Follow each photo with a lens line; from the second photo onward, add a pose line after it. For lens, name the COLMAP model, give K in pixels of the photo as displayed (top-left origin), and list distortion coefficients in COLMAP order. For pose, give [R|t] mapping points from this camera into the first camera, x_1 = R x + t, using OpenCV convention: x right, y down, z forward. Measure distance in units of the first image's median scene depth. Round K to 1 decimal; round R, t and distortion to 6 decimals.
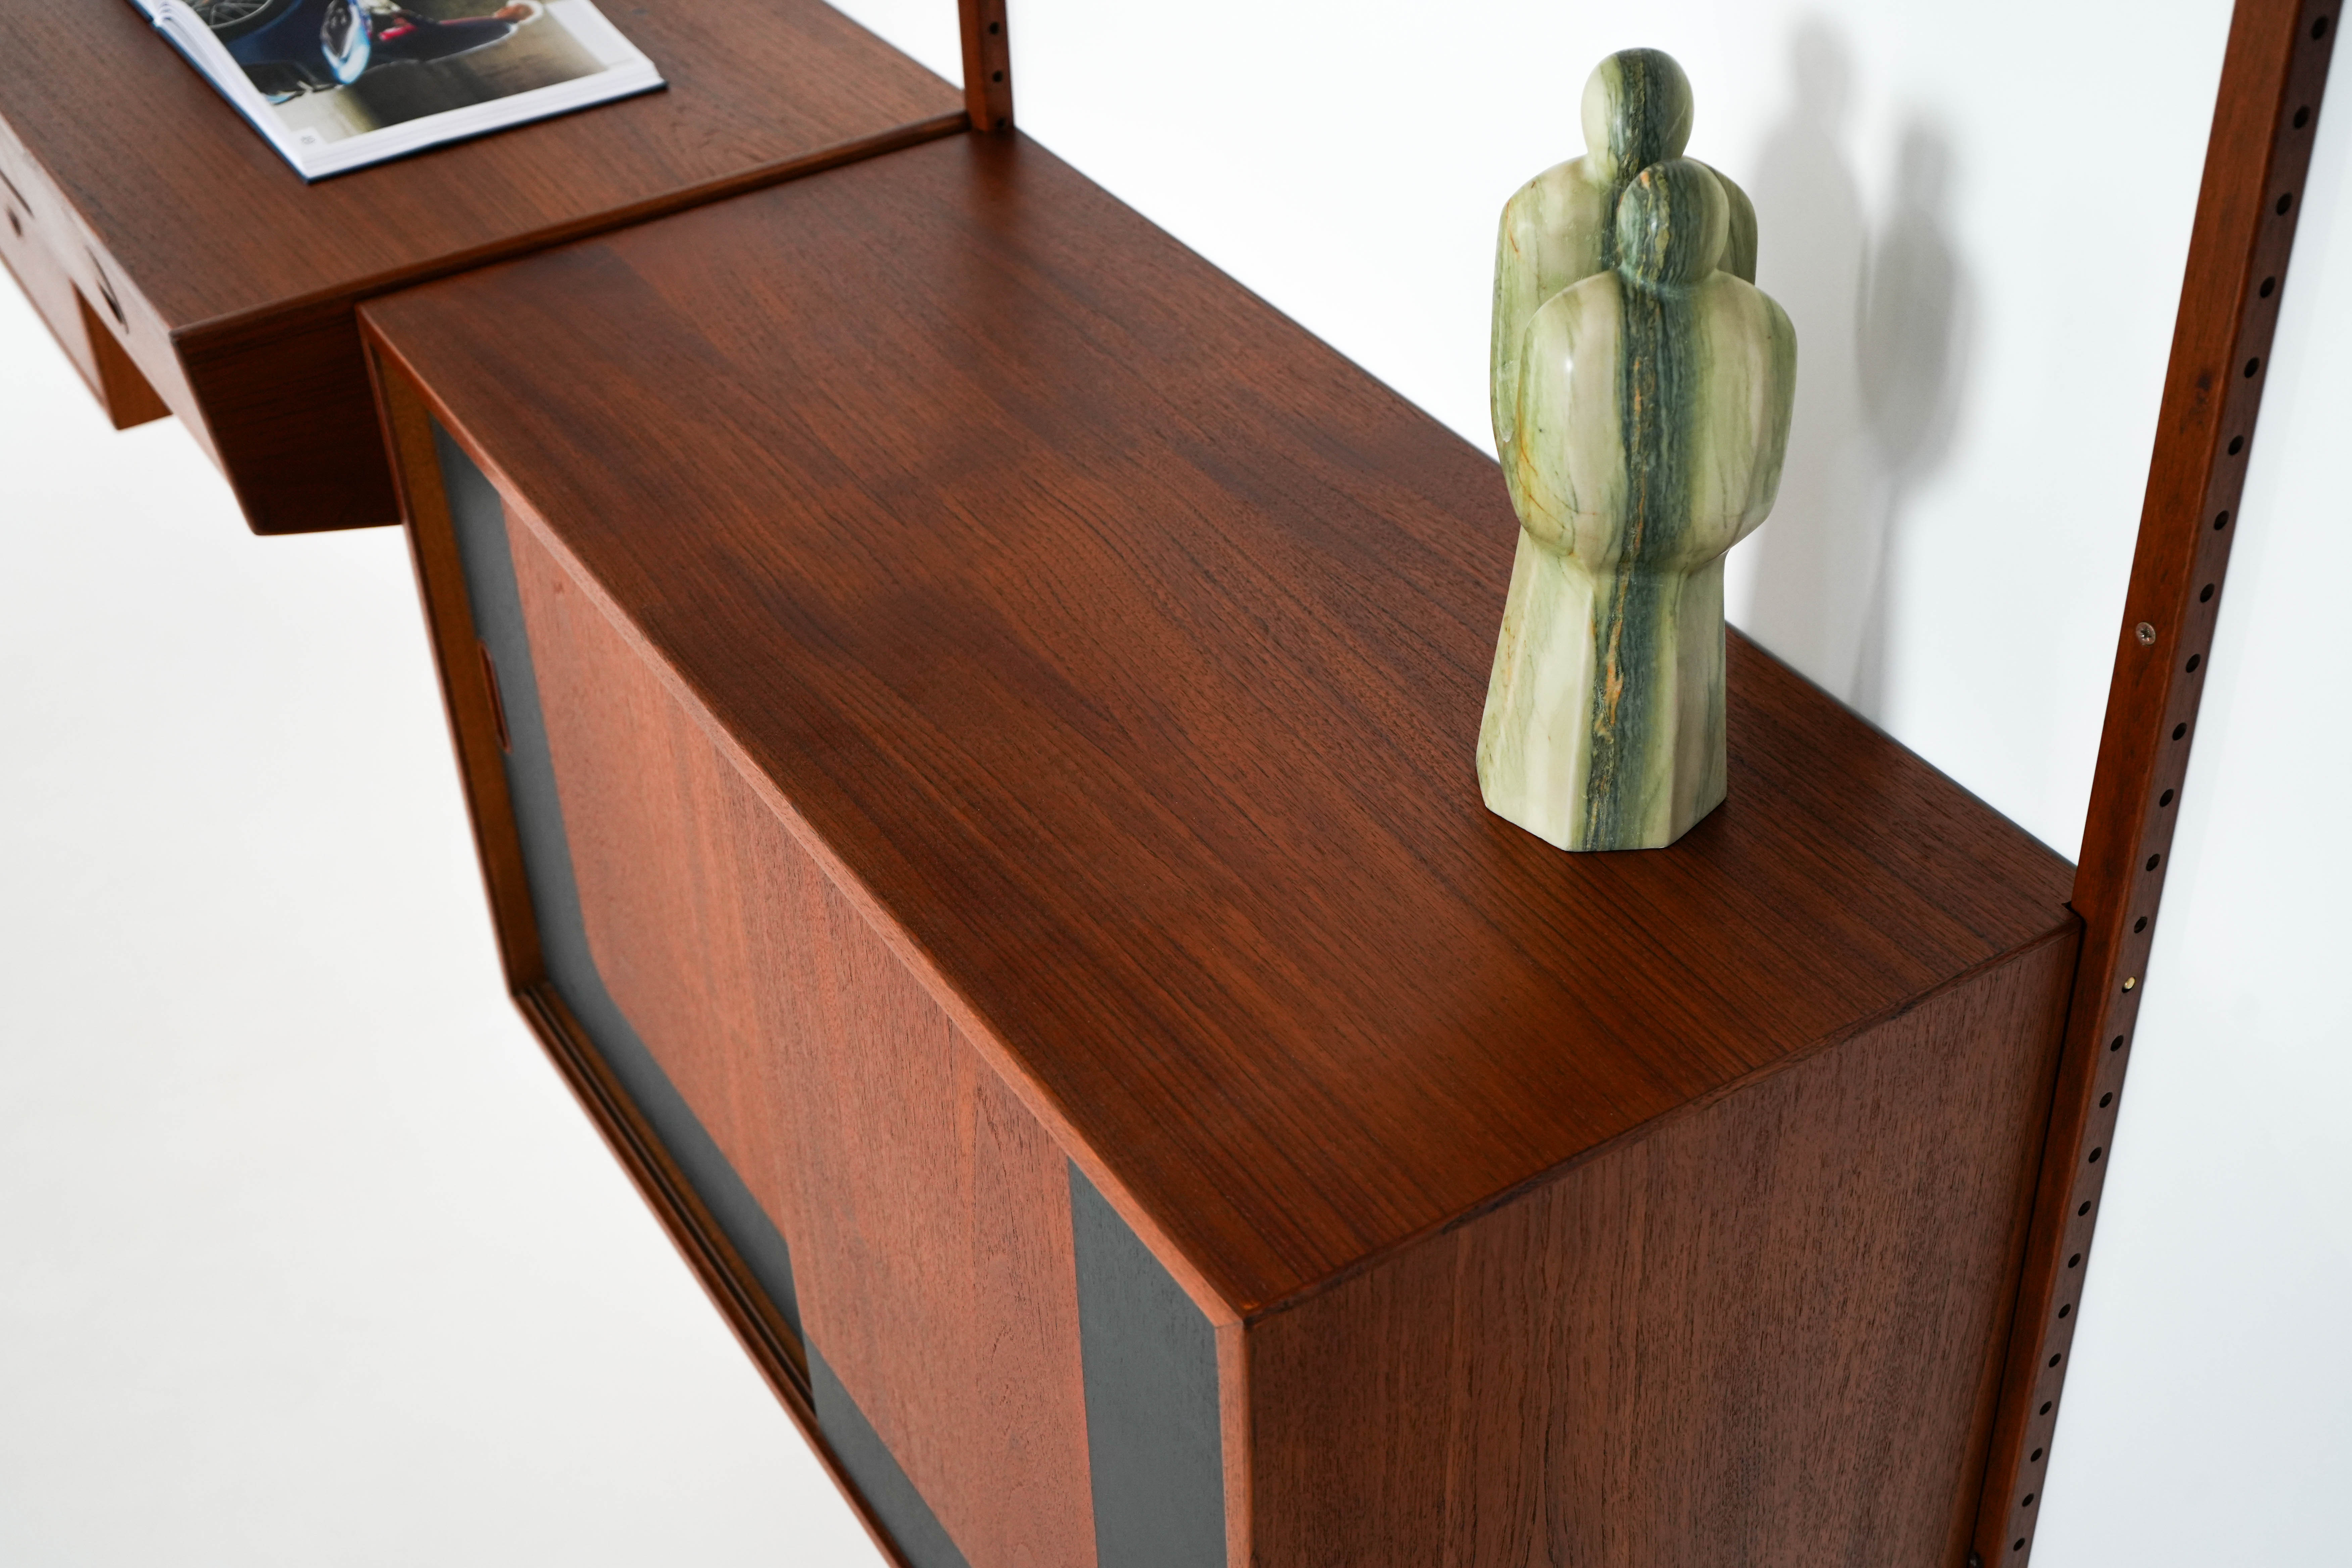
lens RADIAL K [[3007.4, 0, 1179.0], [0, 3007.4, 786.8], [0, 0, 1]] dist [0.012197, 0.000000]
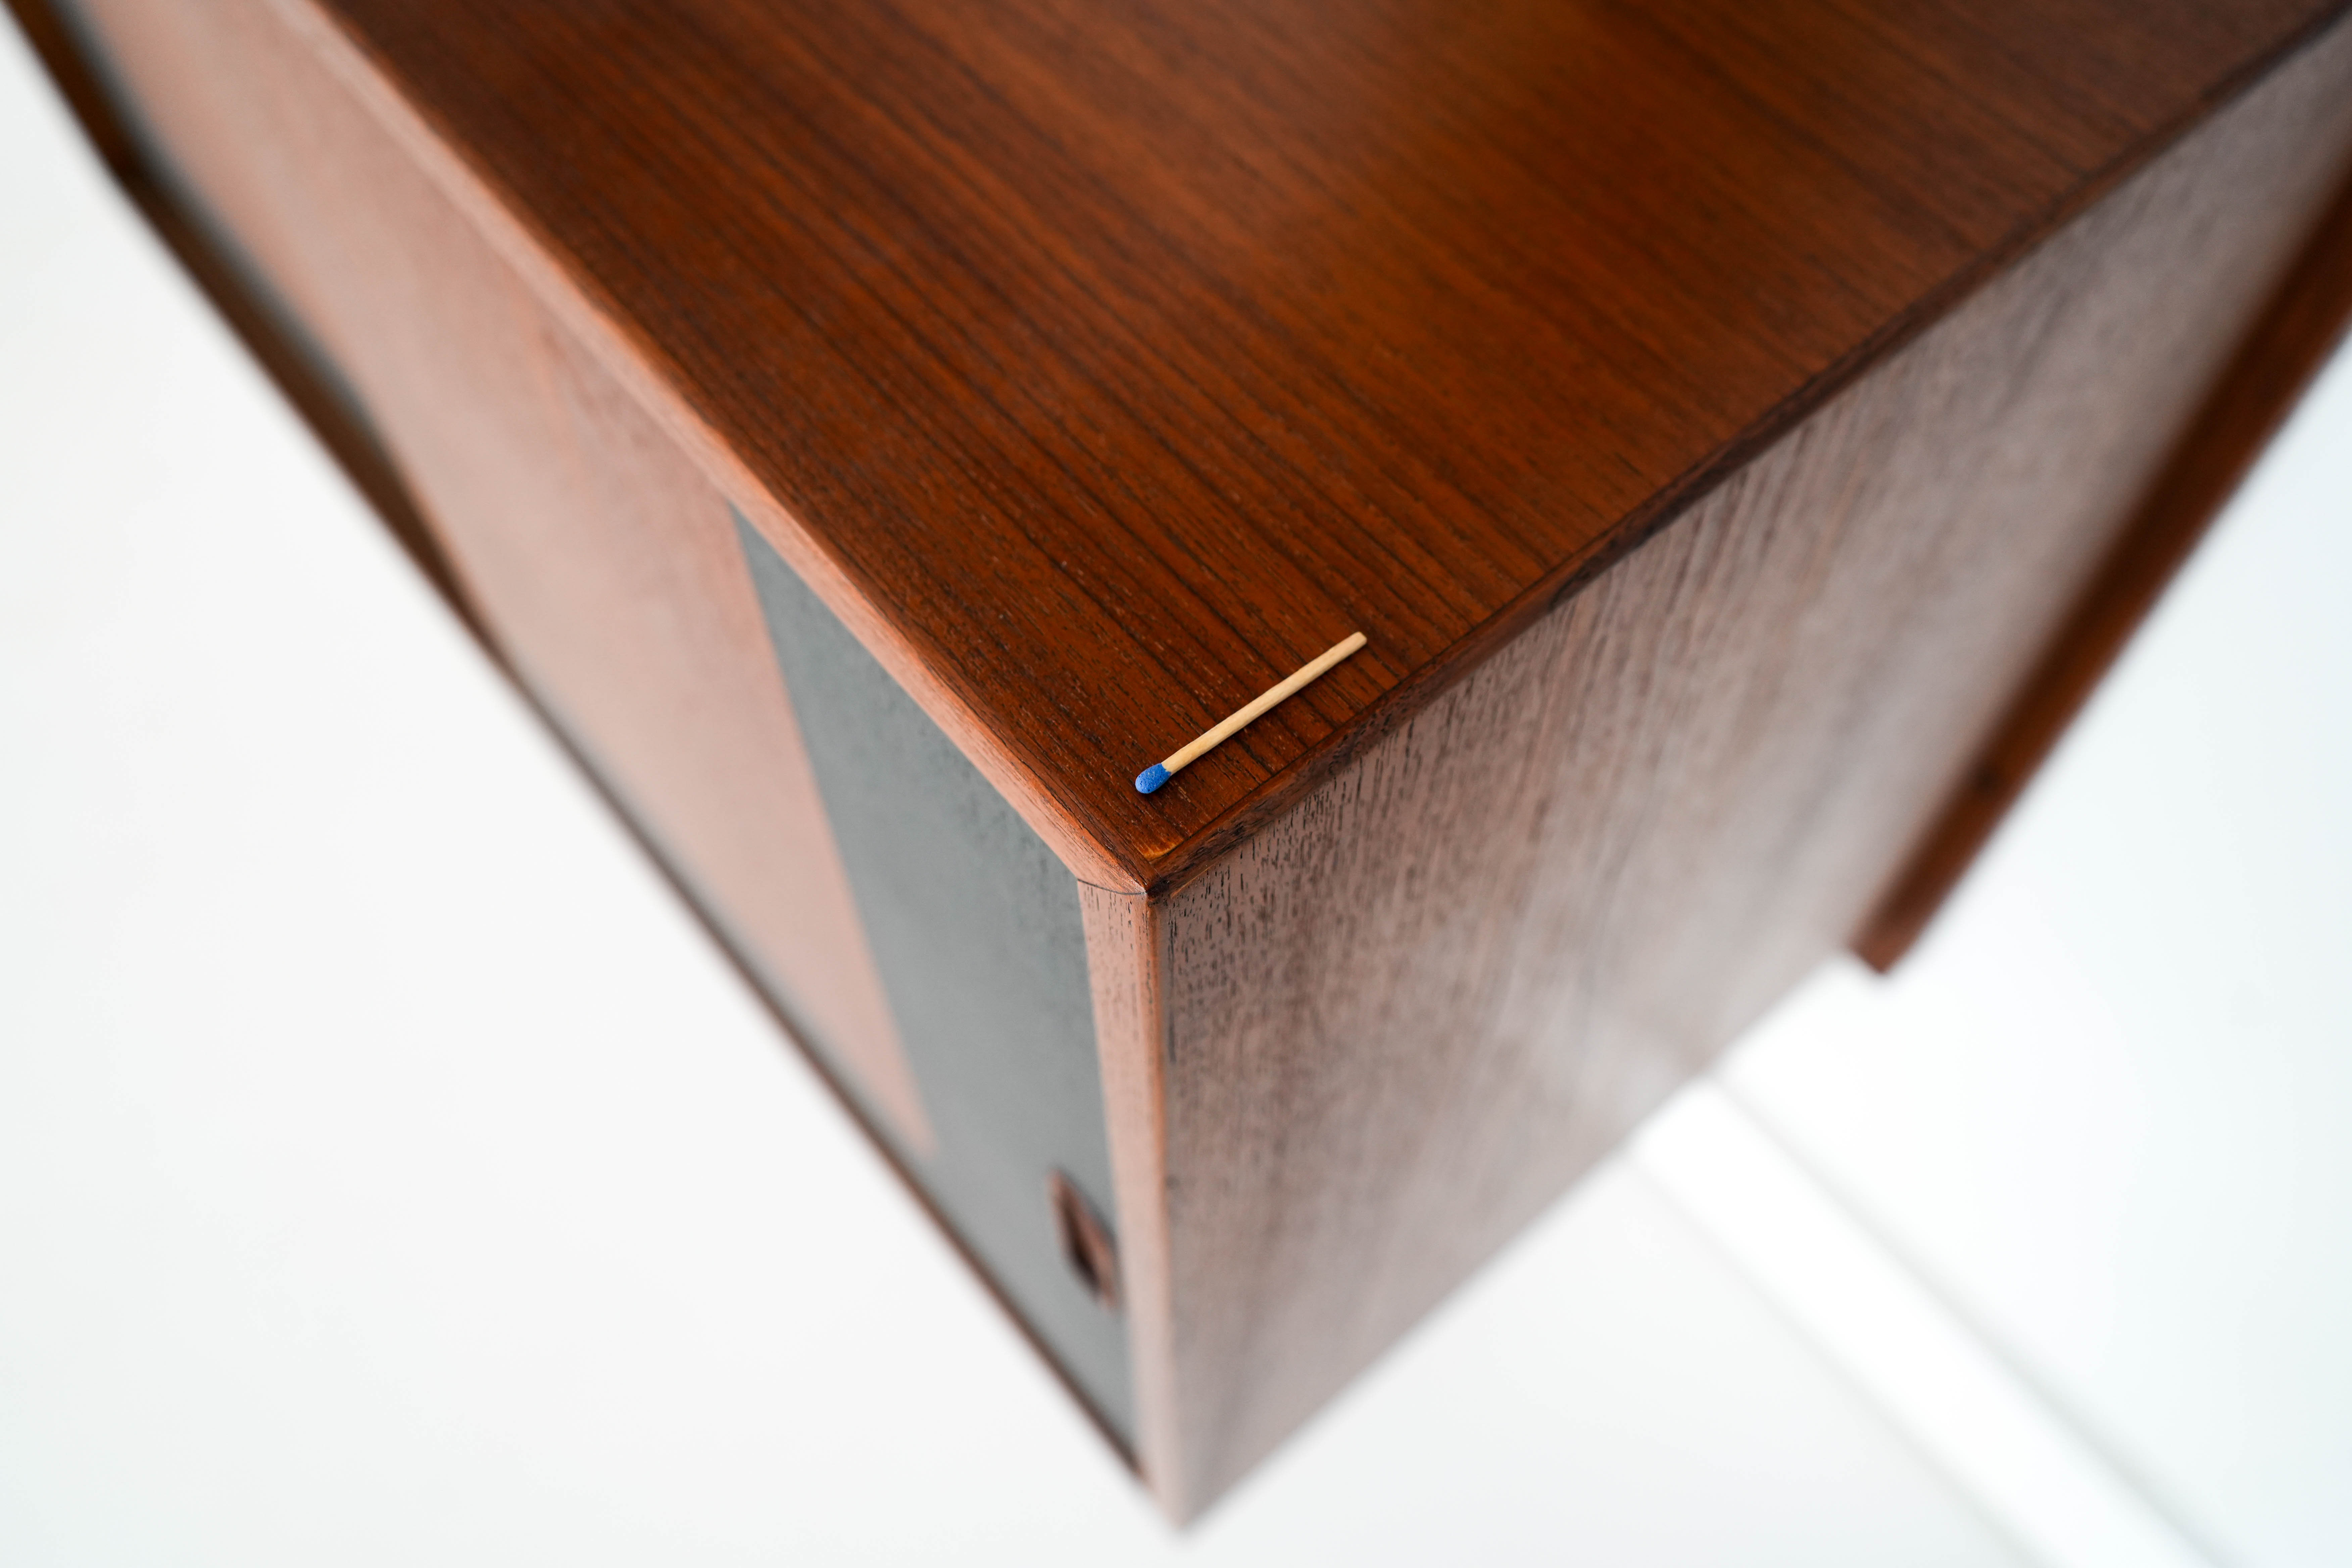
lens RADIAL K [[1992.4, 0, 1176.3], [0, 1992.4, 776.7], [0, 0, 1]] dist [-0.001676, 0.006218]
pose [[0.988715, -0.112086, 0.099392, -0.001044], [0.066043, 0.921641, 0.382382, 0.050682], [-0.134463, -0.371503, 0.918643, 0.698539]]
